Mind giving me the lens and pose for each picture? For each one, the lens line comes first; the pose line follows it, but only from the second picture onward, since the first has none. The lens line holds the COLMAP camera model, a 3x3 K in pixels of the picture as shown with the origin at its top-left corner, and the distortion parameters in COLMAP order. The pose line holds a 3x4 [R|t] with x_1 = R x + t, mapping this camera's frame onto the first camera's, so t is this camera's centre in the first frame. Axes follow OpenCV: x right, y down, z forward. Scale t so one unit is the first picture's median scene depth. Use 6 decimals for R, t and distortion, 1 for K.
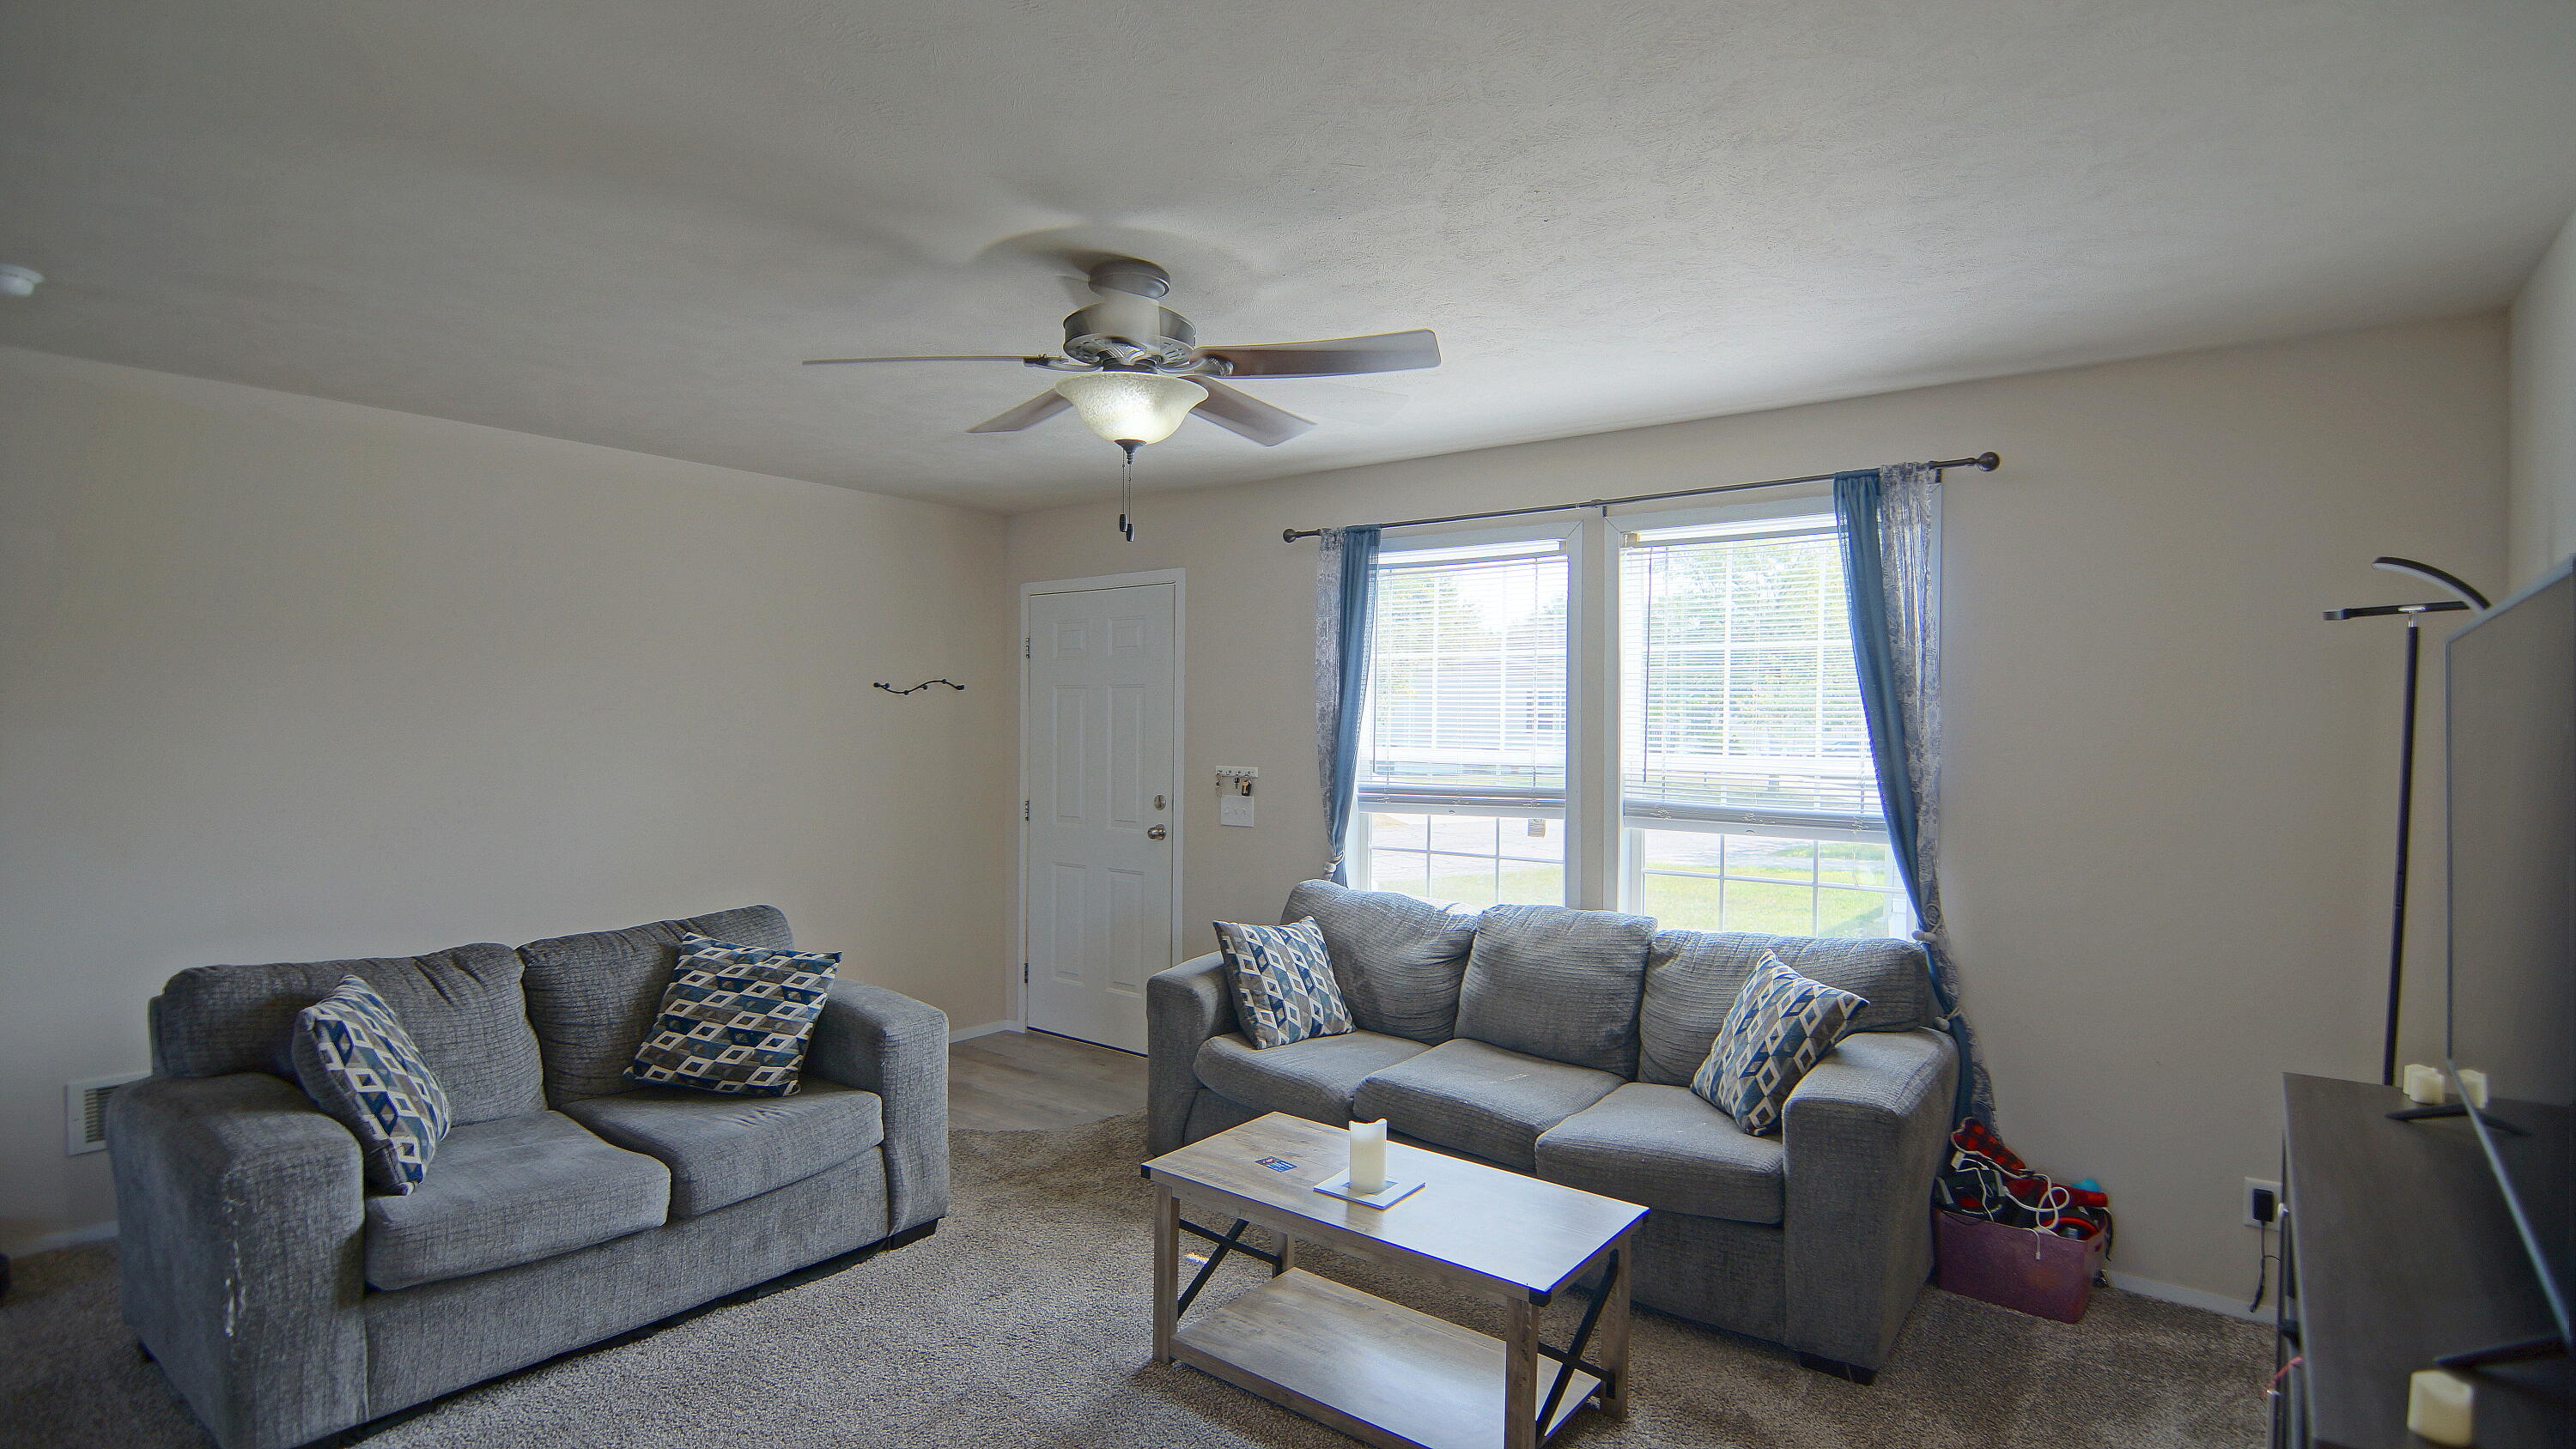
lens RADIAL K [[1293.6, 0, 1287.2], [0, 1293.6, 742.2], [0, 0, 1]] dist [-0.001308, -0.009339]
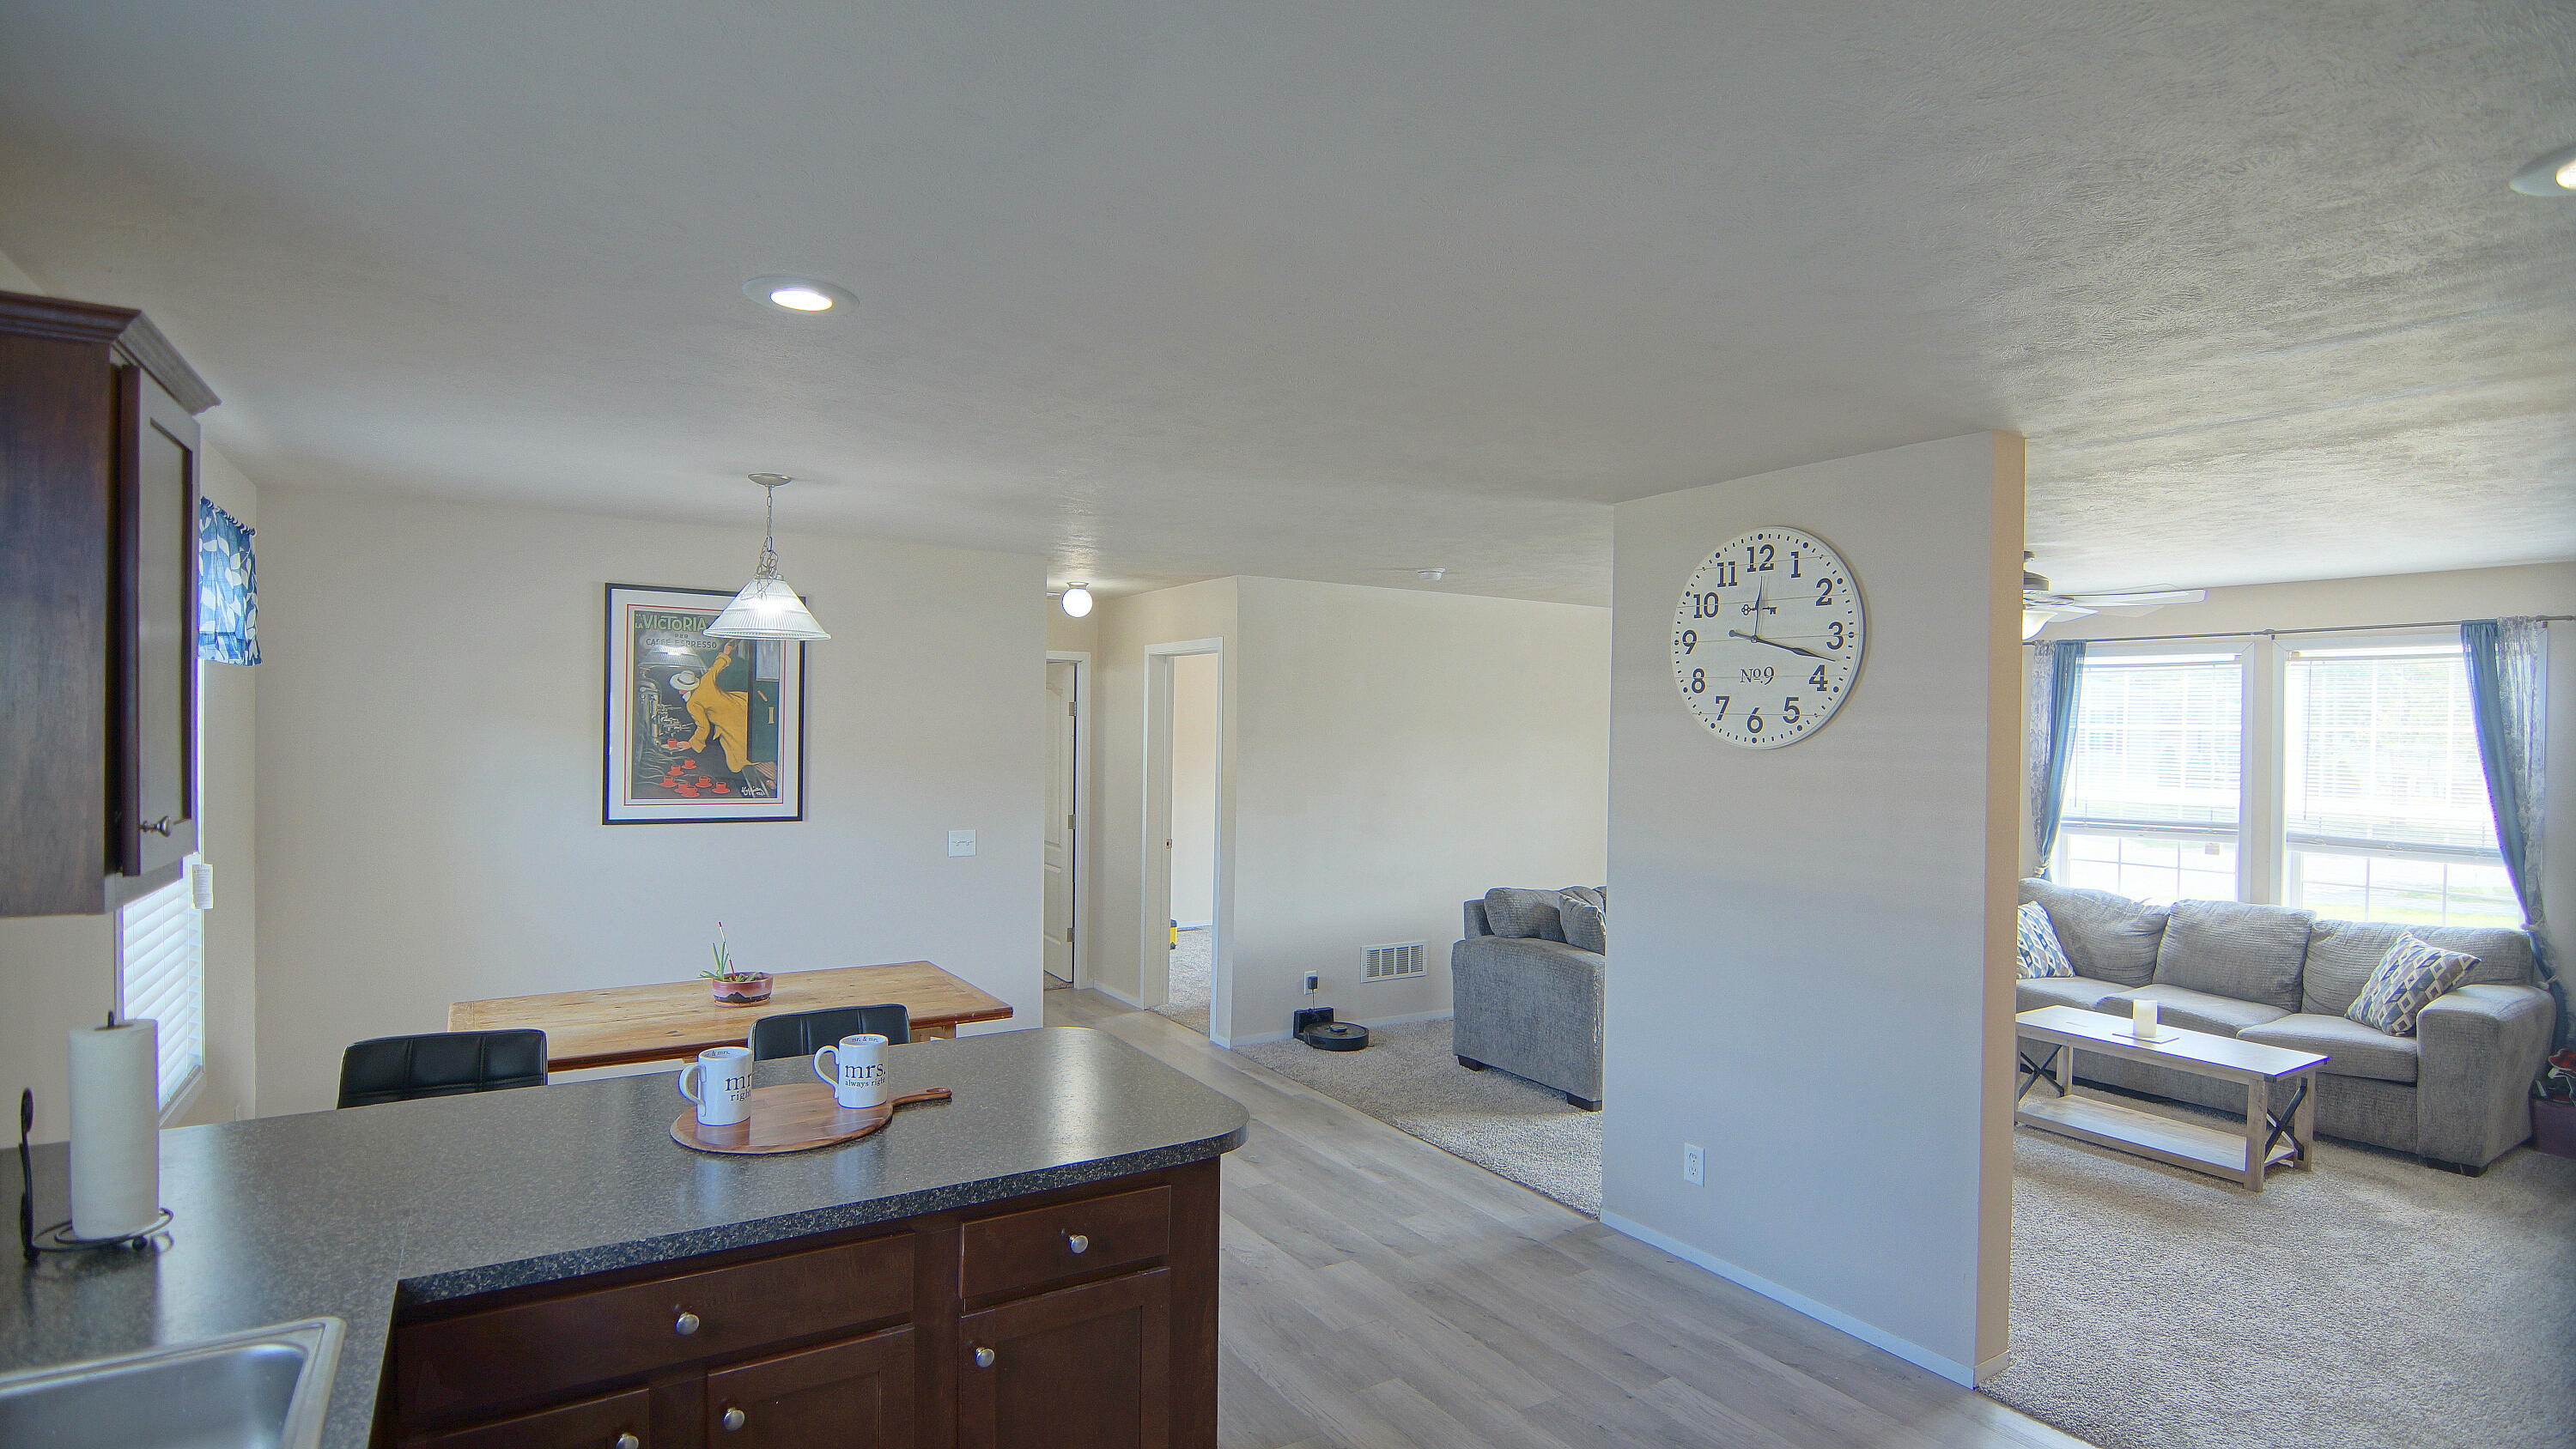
lens RADIAL K [[1293.6, 0, 1287.2], [0, 1293.6, 742.2], [0, 0, 1]] dist [-0.001308, -0.009339]
pose [[0.937939, 0.010919, -0.346628, -0.343870], [-0.014188, 0.999876, -0.006895, -0.035302], [0.346510, 0.011385, 0.937977, -0.884671]]
